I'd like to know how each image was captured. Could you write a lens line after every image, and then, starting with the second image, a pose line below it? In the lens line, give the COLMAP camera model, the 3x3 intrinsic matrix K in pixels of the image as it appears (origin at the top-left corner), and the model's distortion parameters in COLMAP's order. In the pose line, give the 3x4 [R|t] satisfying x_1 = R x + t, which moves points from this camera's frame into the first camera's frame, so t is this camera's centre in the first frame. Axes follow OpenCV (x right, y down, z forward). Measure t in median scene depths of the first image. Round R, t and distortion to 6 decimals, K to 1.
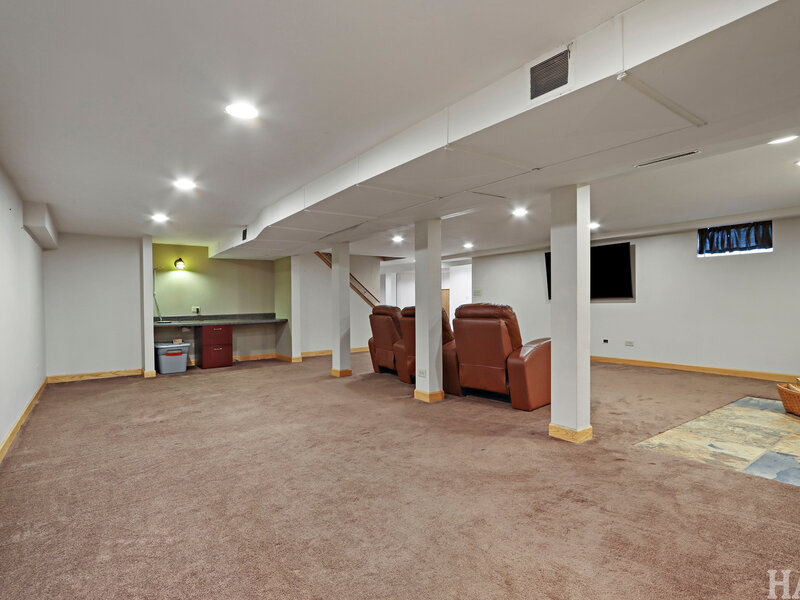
lens RADIAL K [[425.2, 0, 394.9], [0, 425.2, 302.2], [0, 0, 1]] dist [-0.006582, -0.001988]
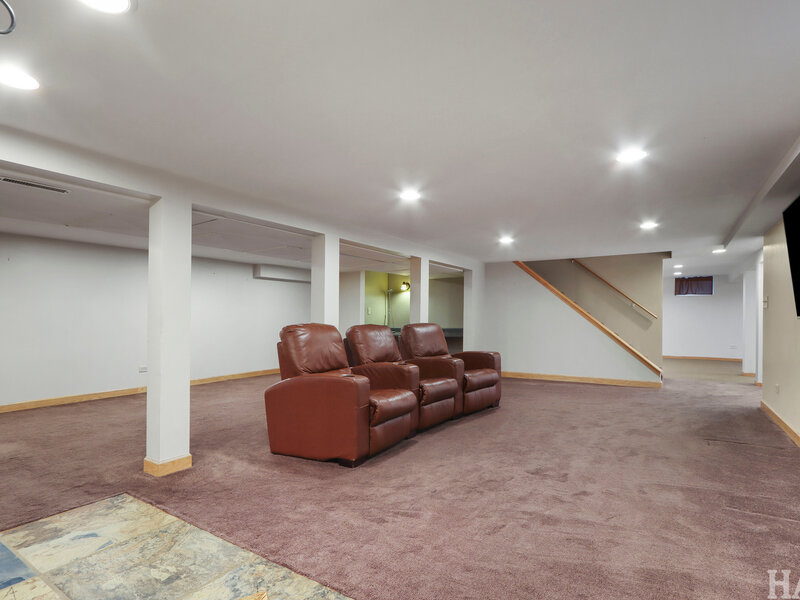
lens RADIAL K [[425.2, 0, 395.3], [0, 425.2, 303.9], [0, 0, 1]] dist [-0.006582, -0.001988]
pose [[0.361996, -0.016315, -0.932037, 1.591433], [-0.000769, 0.999841, -0.017800, -0.035461], [0.932179, 0.007161, 0.361926, 1.210555]]
